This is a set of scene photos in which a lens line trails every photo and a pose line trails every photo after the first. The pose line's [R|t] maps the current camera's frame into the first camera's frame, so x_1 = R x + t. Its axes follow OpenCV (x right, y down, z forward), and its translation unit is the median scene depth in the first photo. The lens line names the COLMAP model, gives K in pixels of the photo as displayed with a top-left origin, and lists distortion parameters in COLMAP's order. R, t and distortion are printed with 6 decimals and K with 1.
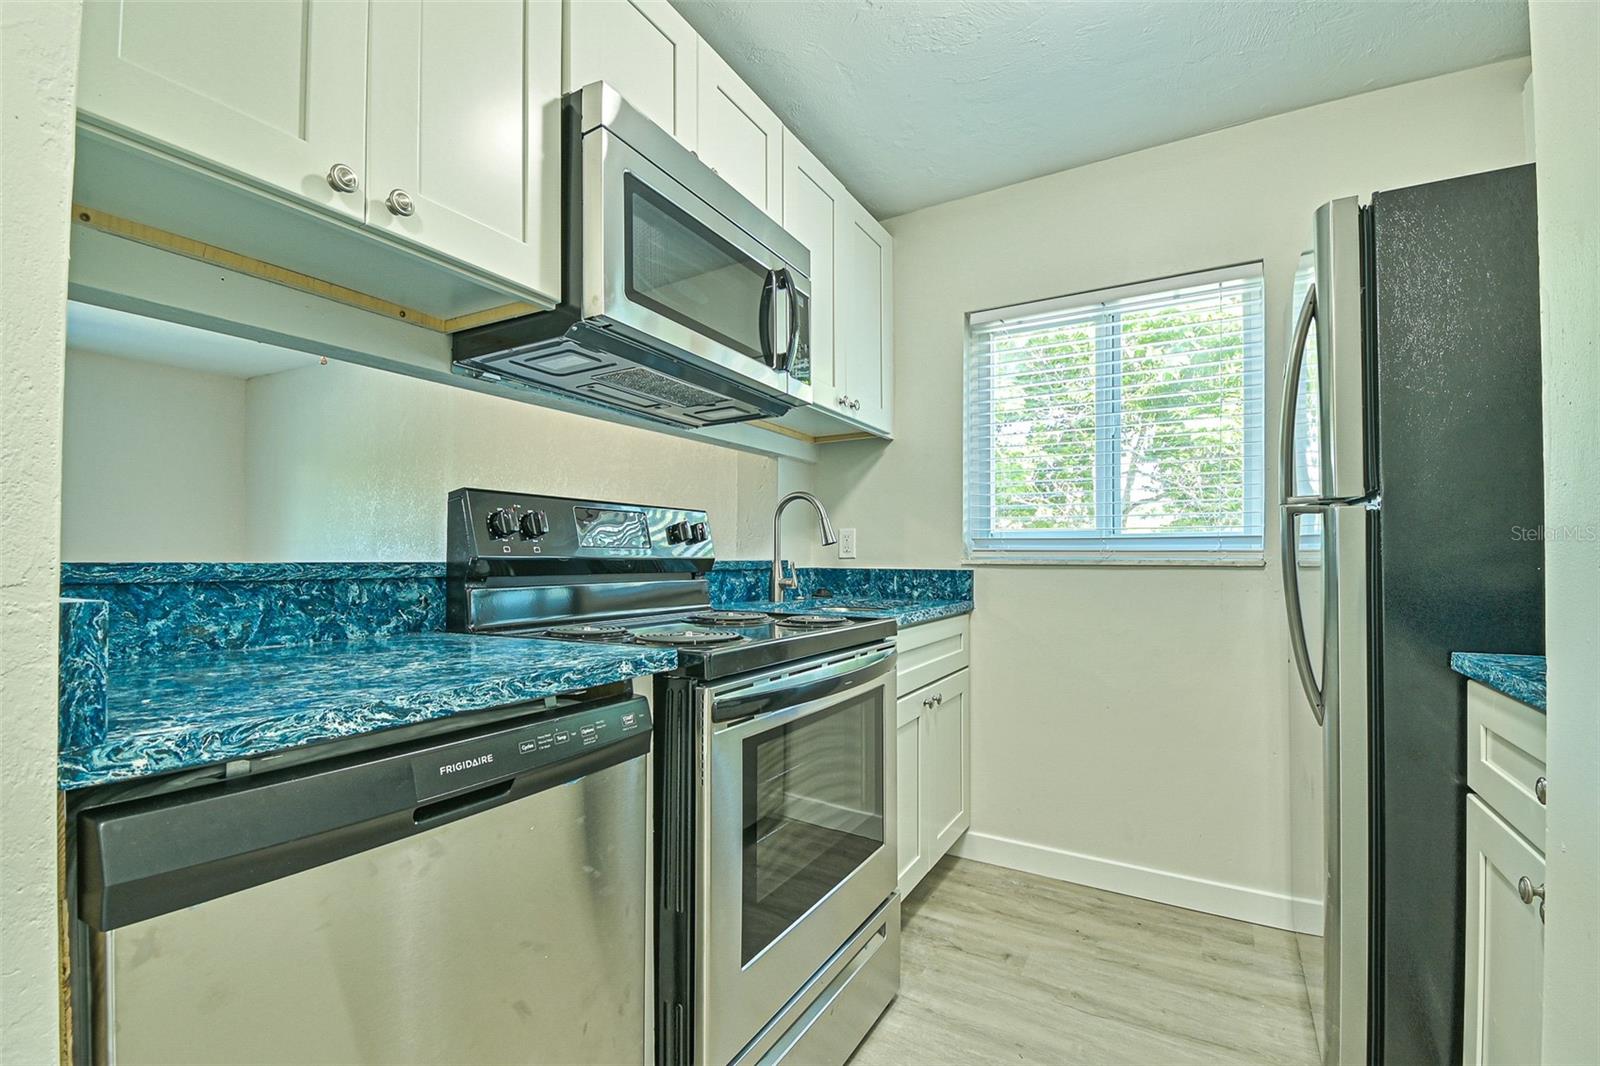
lens RADIAL K [[716.9, 0, 800.6], [0, 716.9, 510.7], [0, 0, 1]] dist [0.043179, -0.033305]
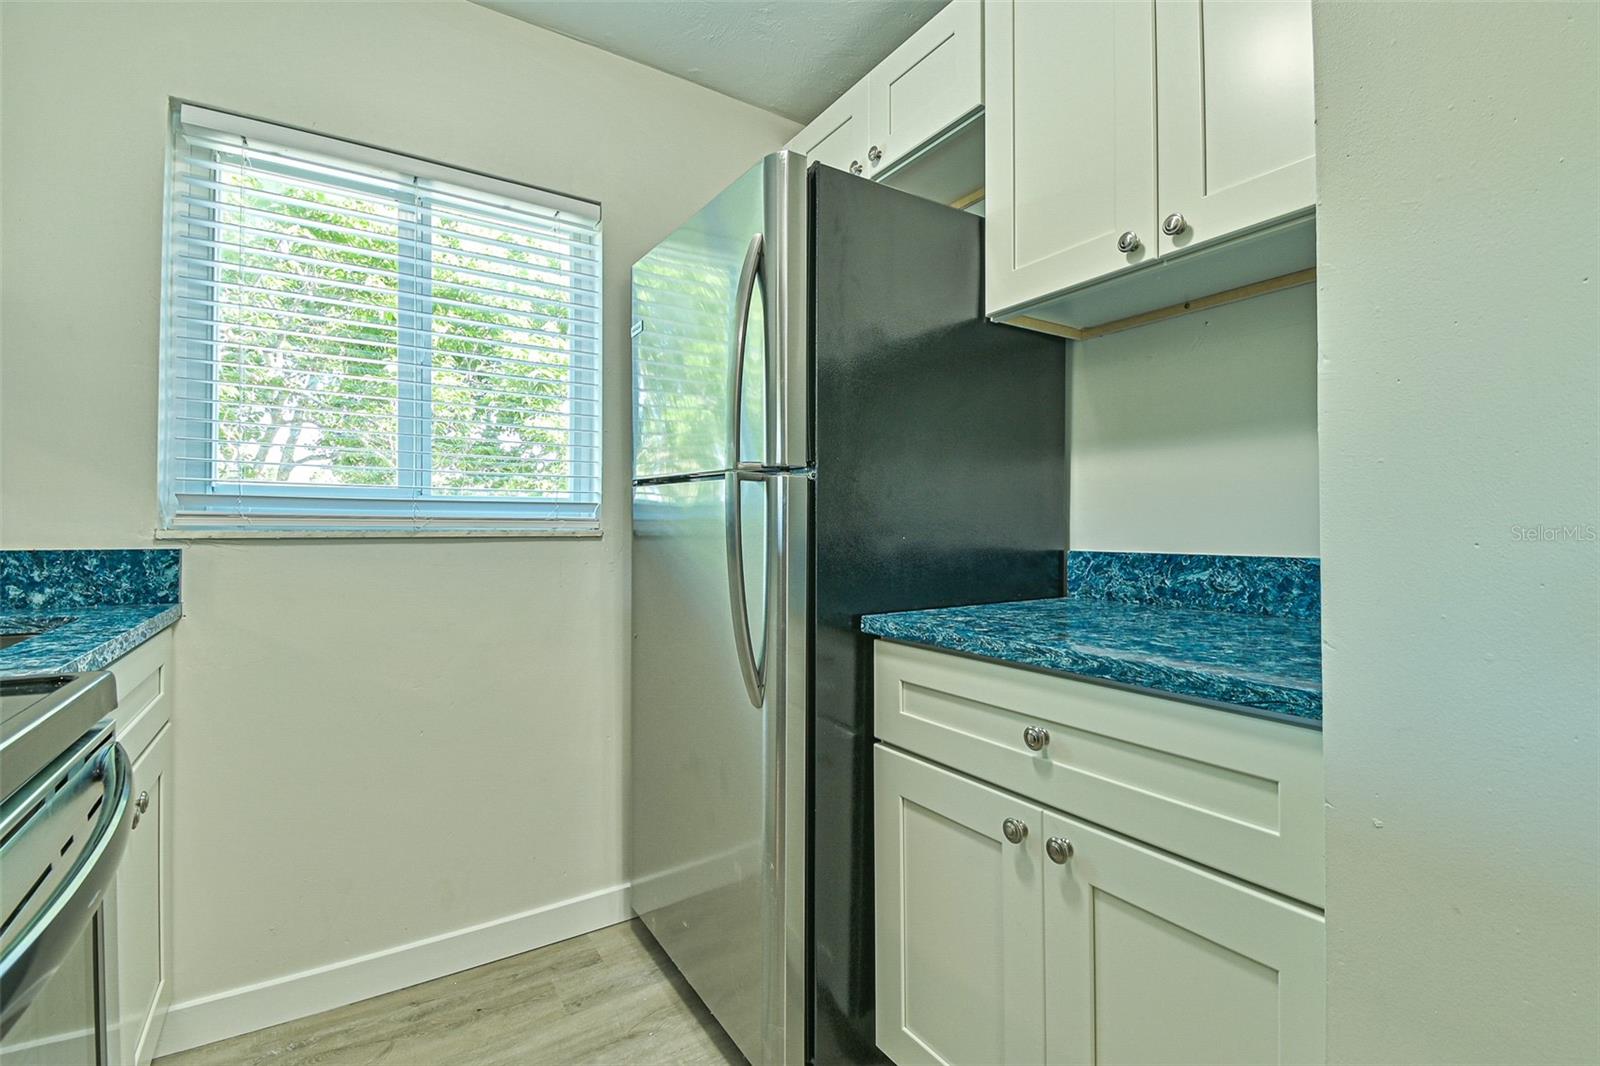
lens RADIAL K [[716.9, 0, 800.6], [0, 716.9, 510.7], [0, 0, 1]] dist [0.043179, -0.033305]
pose [[0.448634, 0.019054, 0.893513, -0.062410], [-0.061273, 0.998076, 0.009482, 0.018920], [-0.891613, -0.059002, 0.448938, 0.346907]]
